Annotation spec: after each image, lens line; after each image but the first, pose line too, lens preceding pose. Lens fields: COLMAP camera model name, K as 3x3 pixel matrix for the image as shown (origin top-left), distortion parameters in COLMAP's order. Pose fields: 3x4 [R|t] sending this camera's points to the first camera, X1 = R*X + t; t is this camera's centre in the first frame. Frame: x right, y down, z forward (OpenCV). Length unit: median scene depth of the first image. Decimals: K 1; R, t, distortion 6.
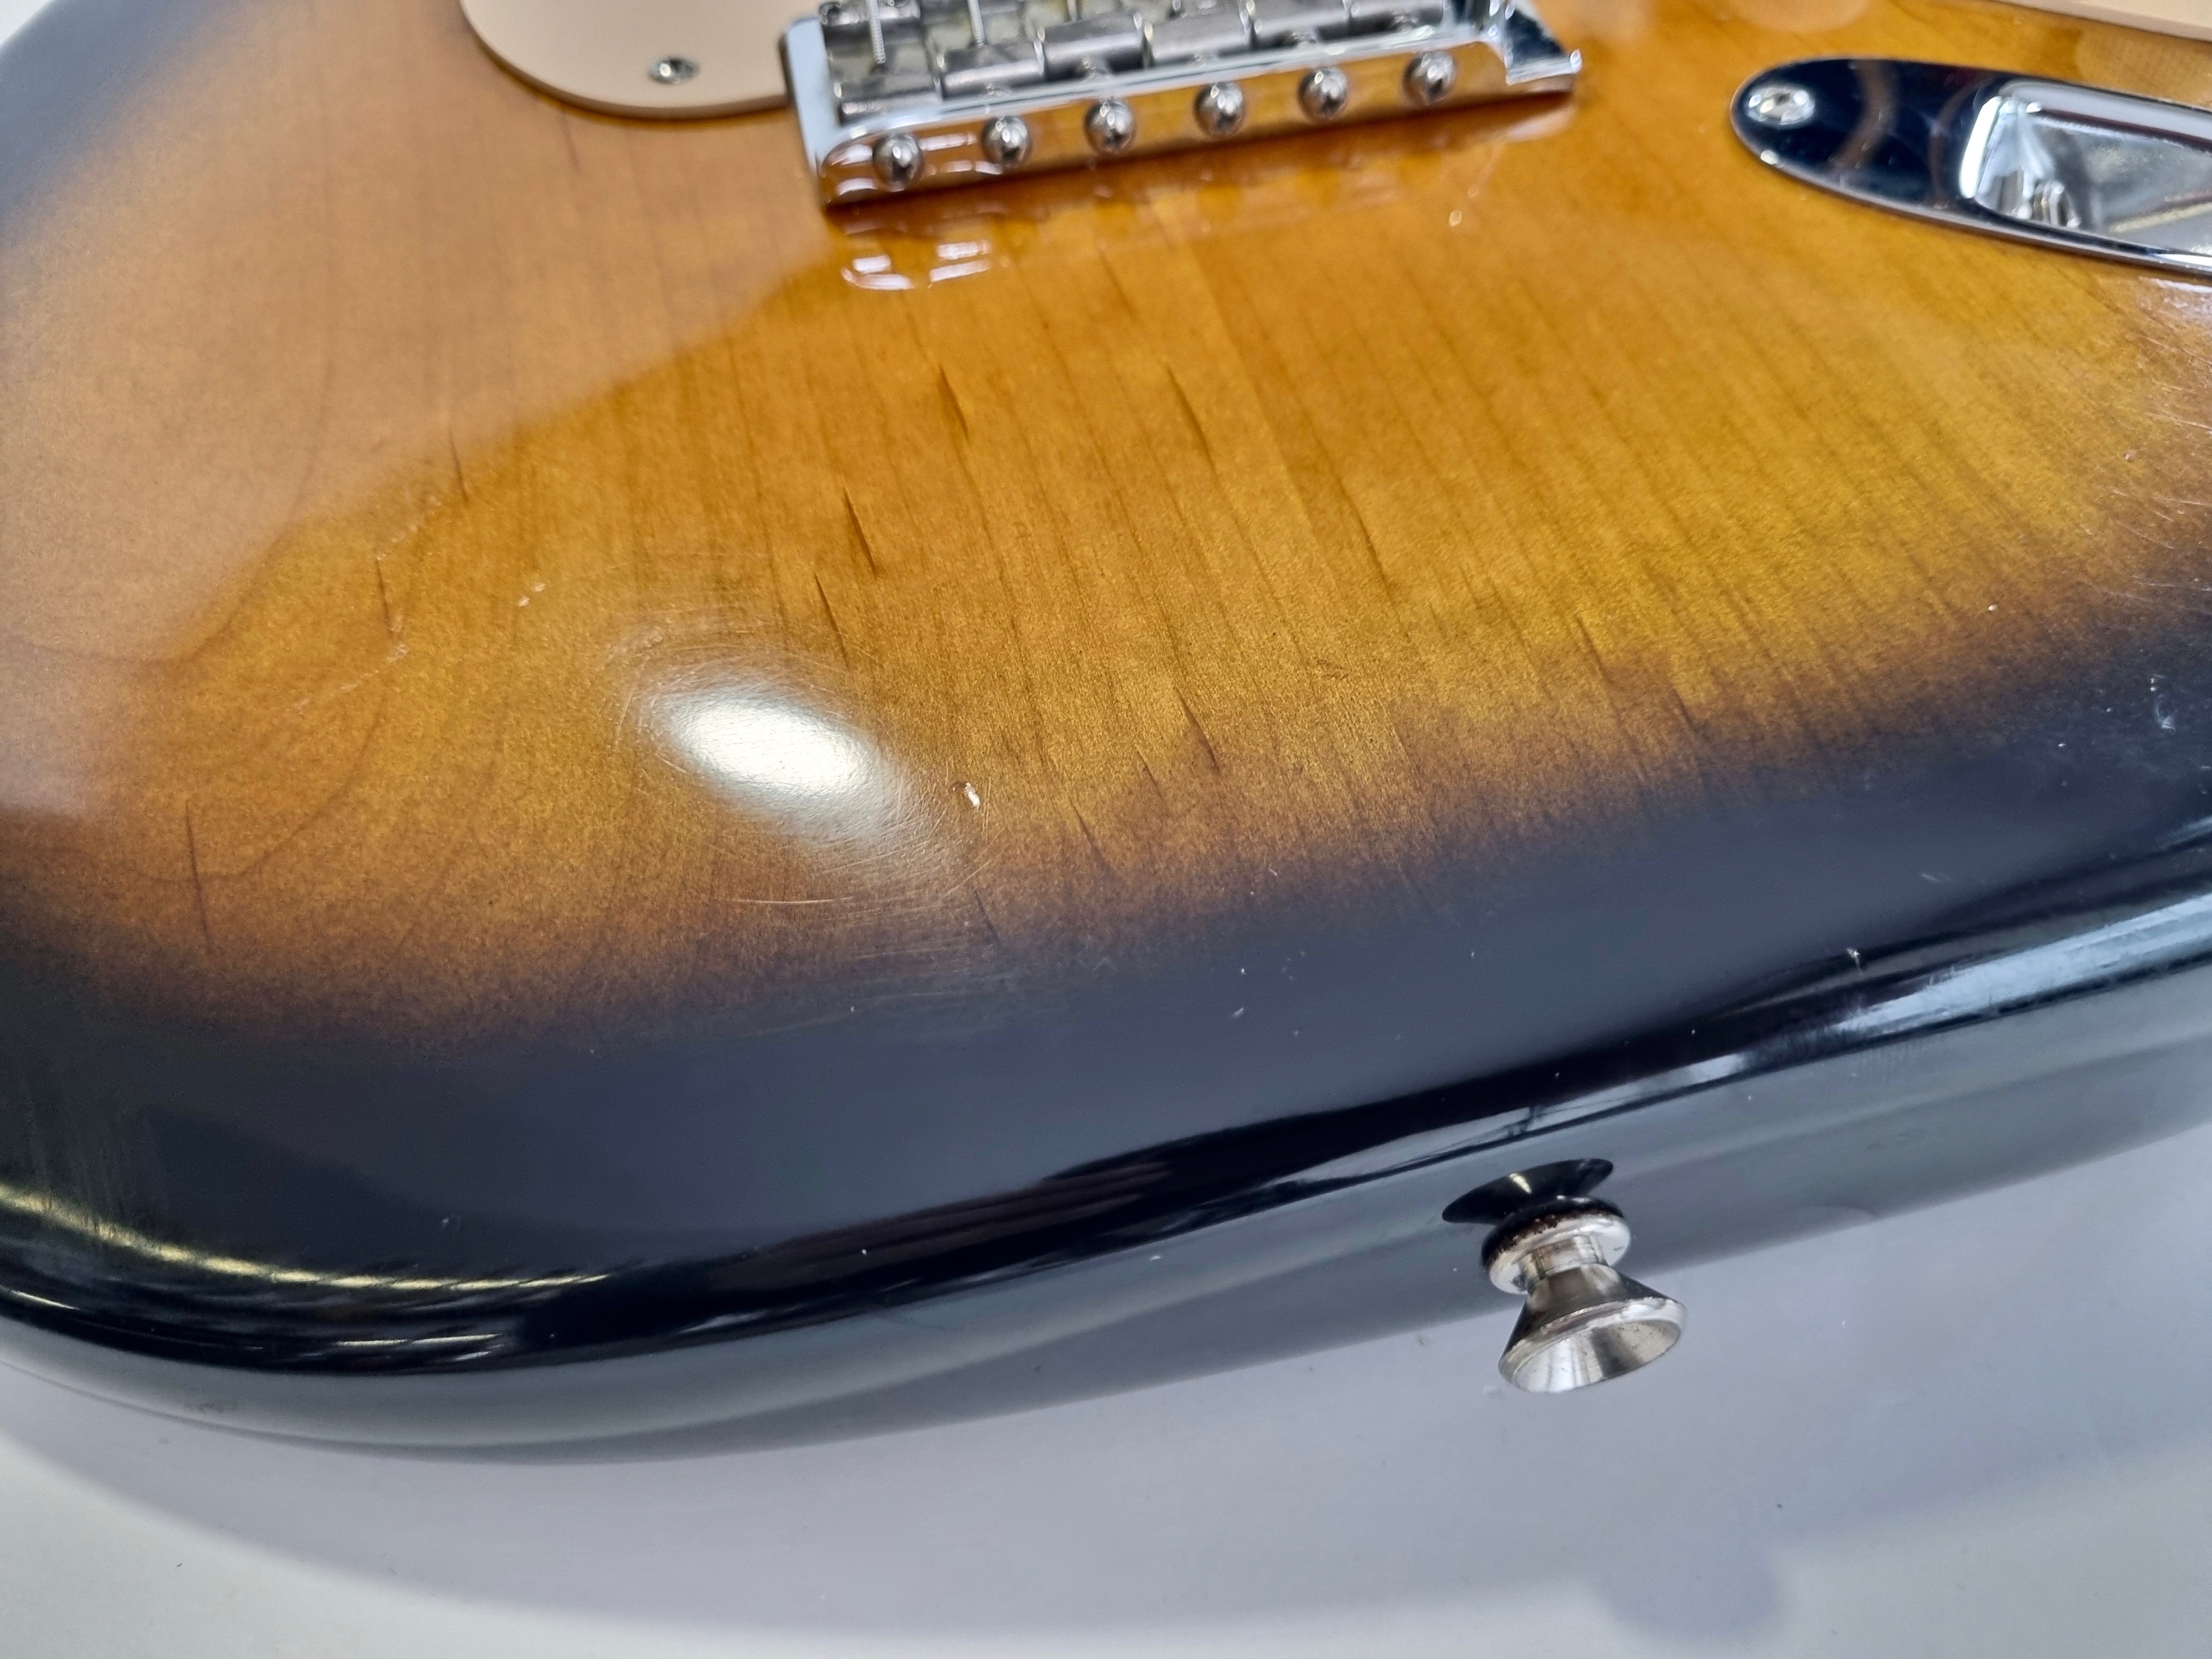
lens RADIAL K [[1756.3, 0, 1121.1], [0, 1756.3, 864.5], [0, 0, 1]] dist [0.006283, -0.023513]
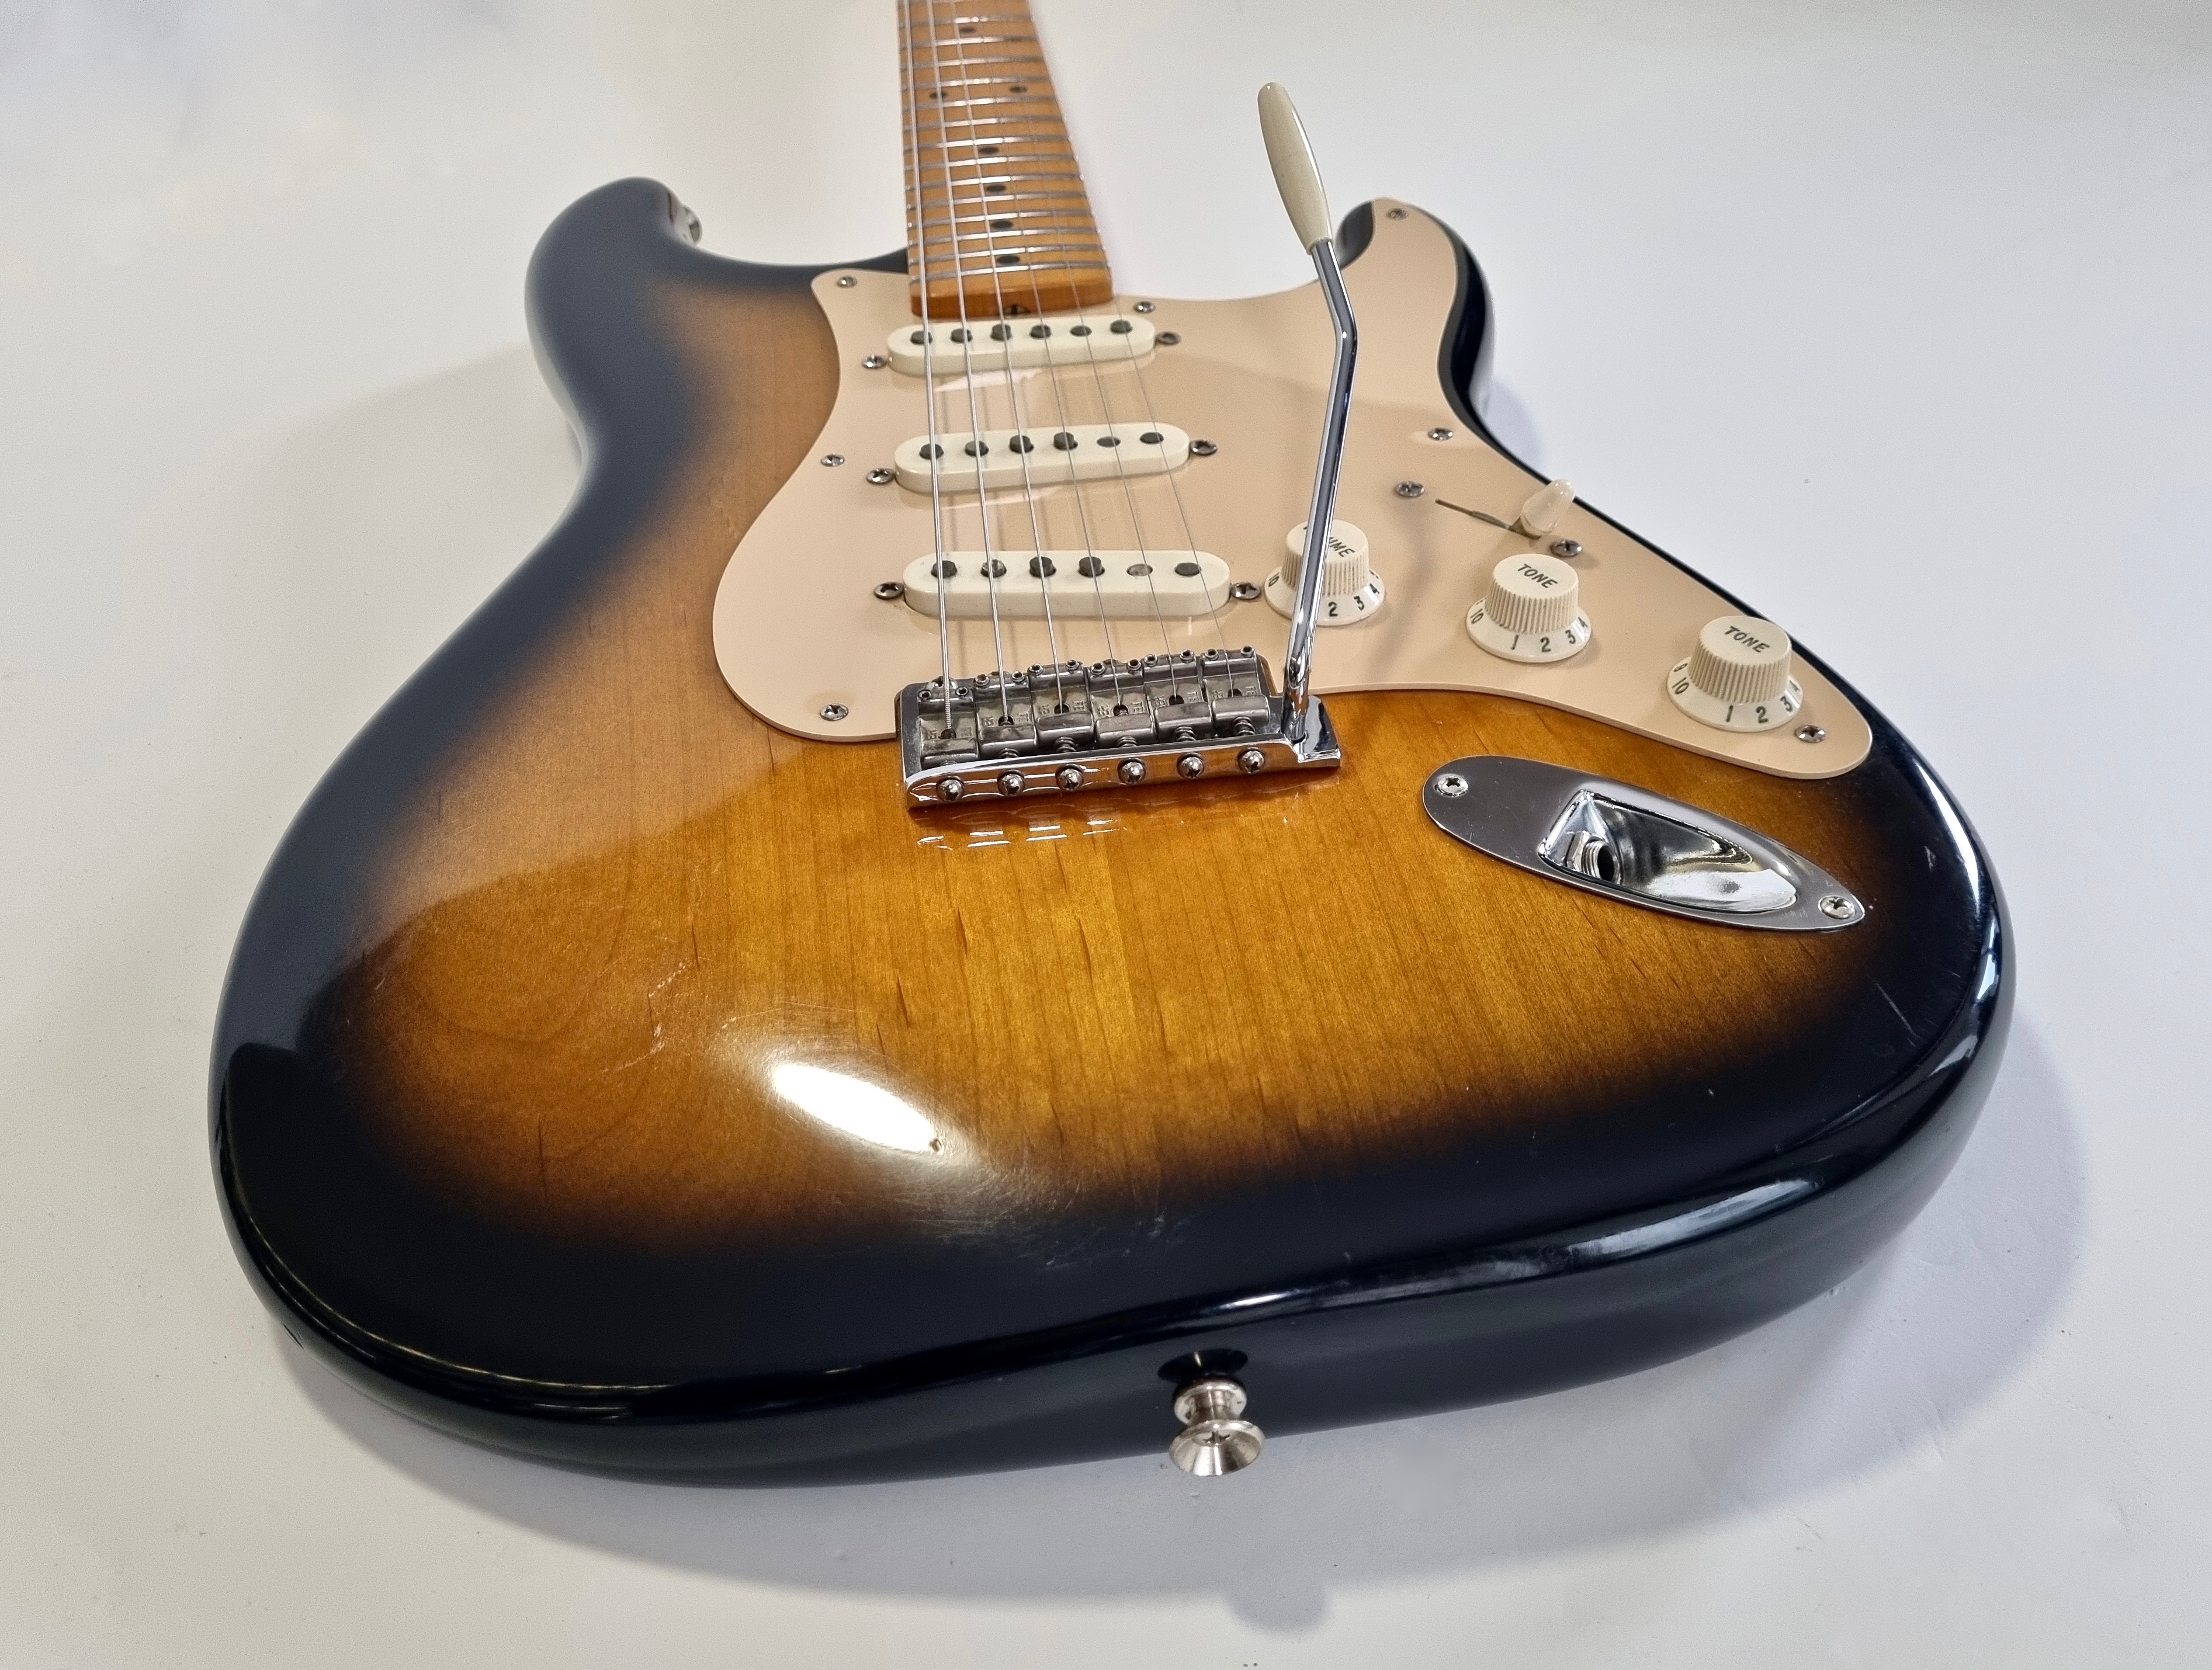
lens RADIAL K [[1854.5, 0, 1179.3], [0, 1854.5, 858.7], [0, 0, 1]] dist [0.032400, -0.018764]
pose [[0.996896, 0.070671, -0.034689, 0.209882], [-0.076057, 0.978316, -0.192647, 0.024718], [0.020322, 0.194687, 0.980655, -1.005807]]
